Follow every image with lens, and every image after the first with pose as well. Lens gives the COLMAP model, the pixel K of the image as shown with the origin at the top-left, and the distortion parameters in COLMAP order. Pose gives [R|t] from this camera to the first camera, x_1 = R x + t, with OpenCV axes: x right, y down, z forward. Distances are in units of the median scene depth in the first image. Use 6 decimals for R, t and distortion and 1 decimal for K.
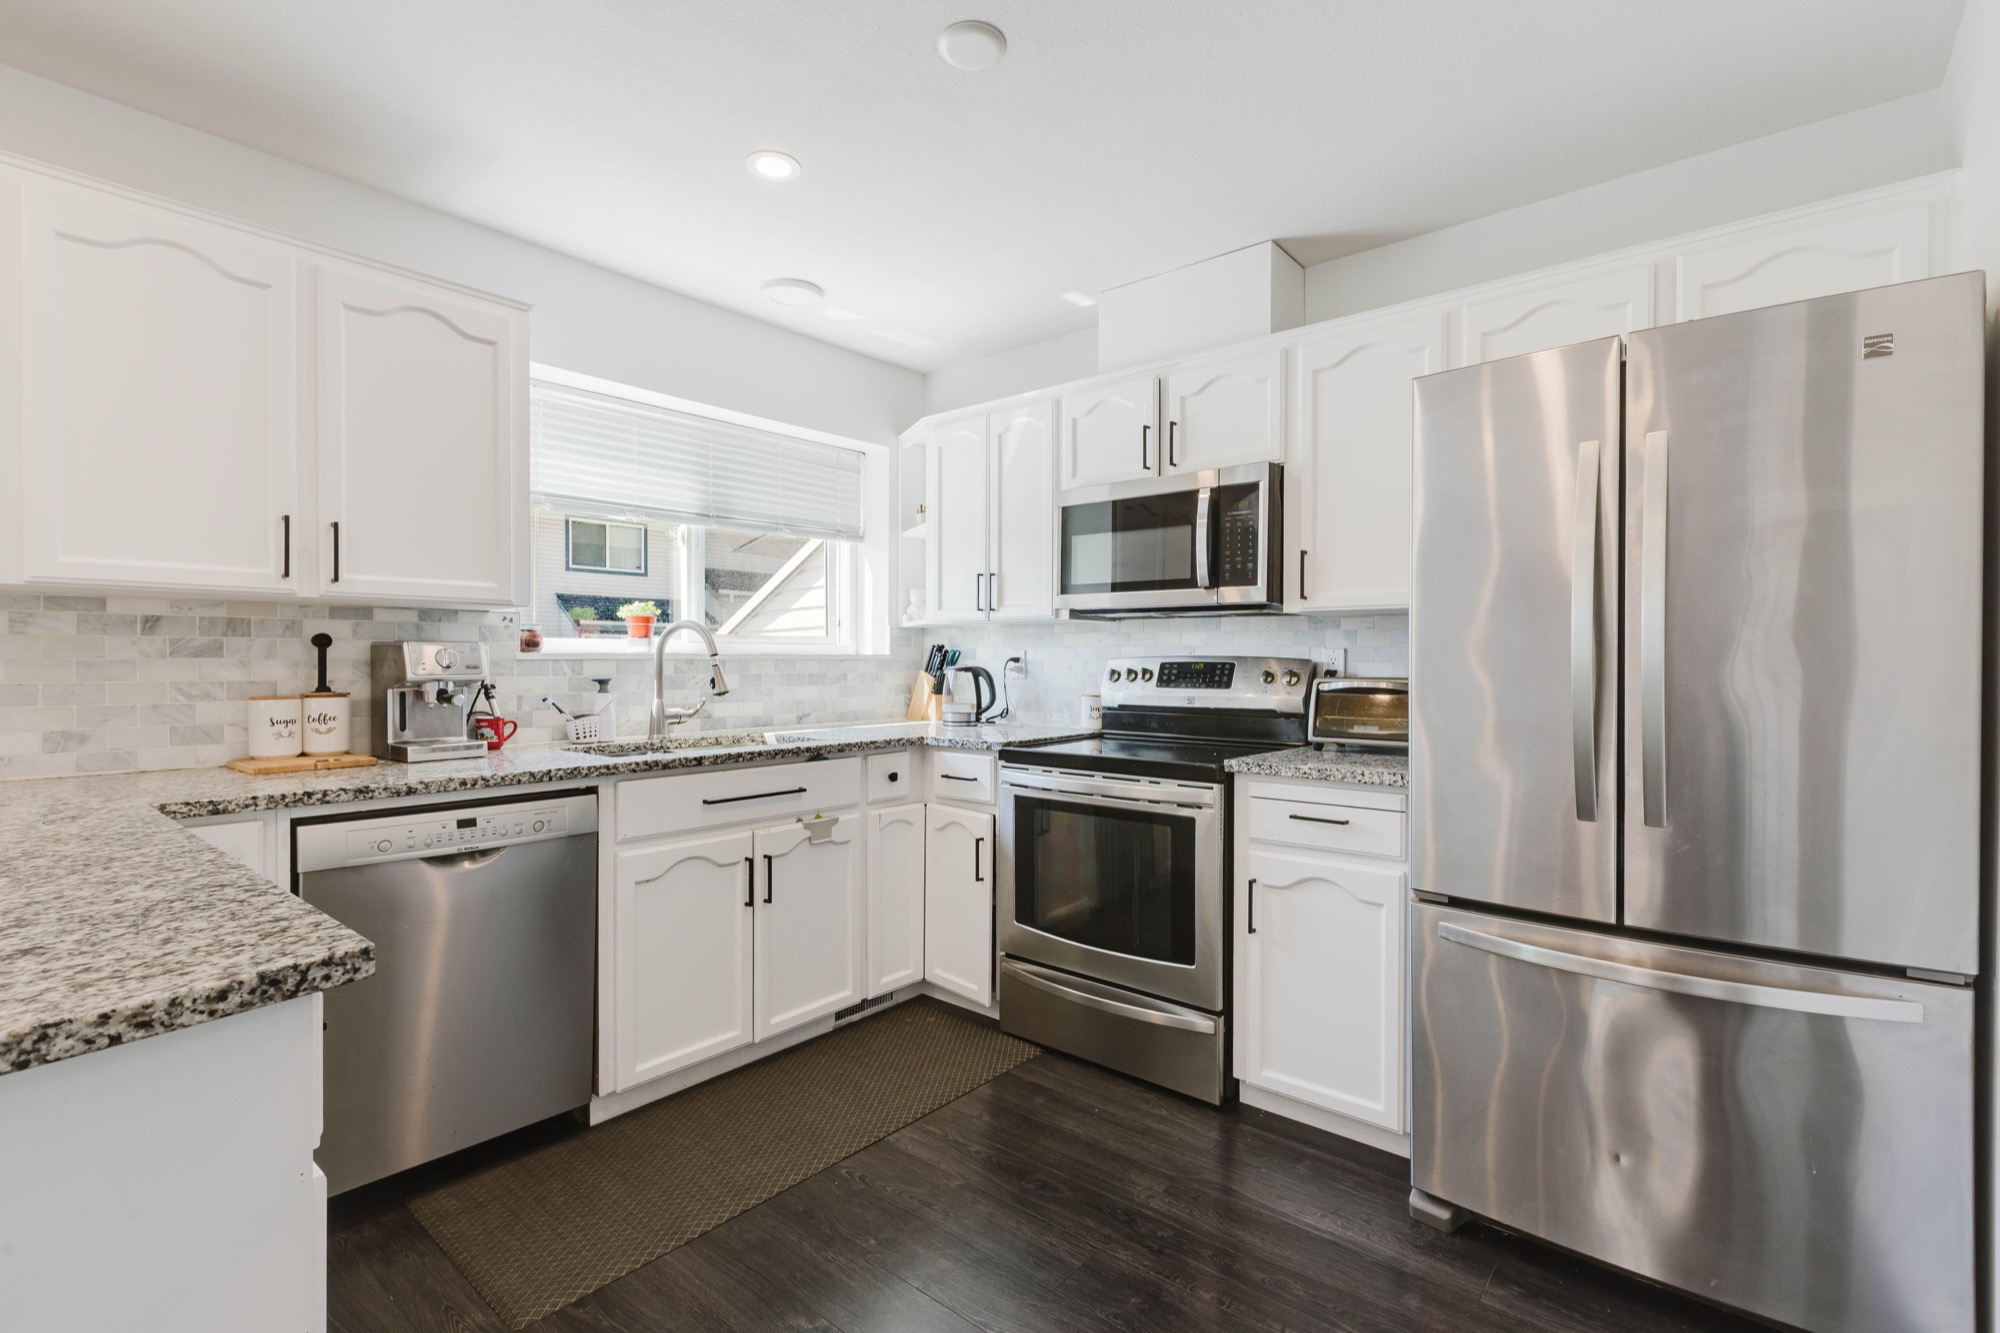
lens RADIAL K [[908.1, 0, 1009.0], [0, 908.1, 665.9], [0, 0, 1]] dist [0.004160, -0.001741]
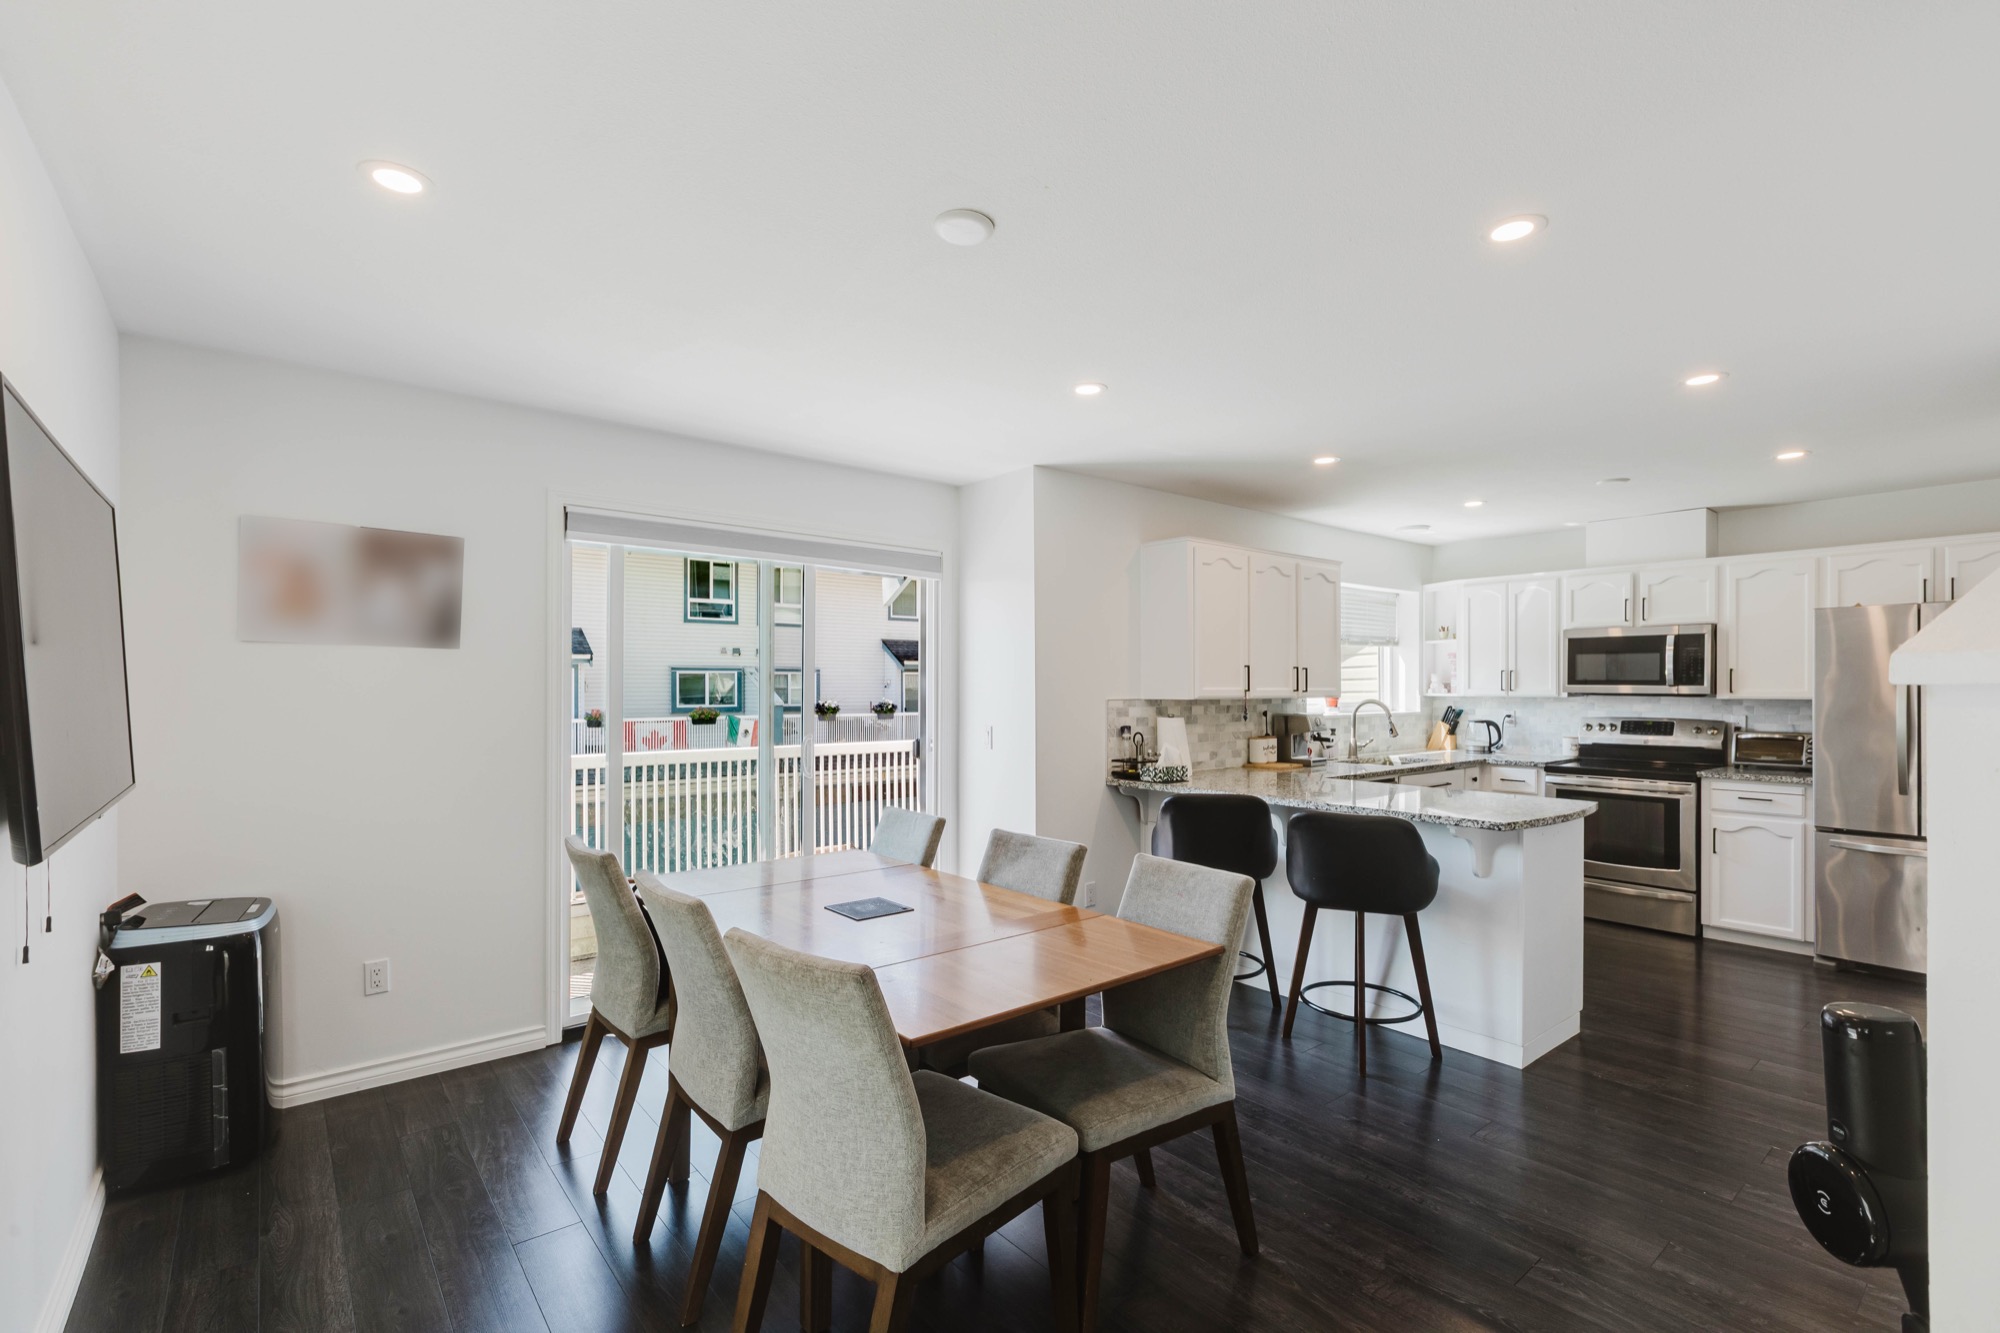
lens RADIAL K [[908.1, 0, 1000.4], [0, 908.1, 685.7], [0, 0, 1]] dist [0.004160, -0.001741]
pose [[0.982201, -0.001016, -0.187829, -0.852609], [-0.000114, 0.999982, -0.006006, -0.074297], [0.187832, 0.005921, 0.982183, -1.231889]]
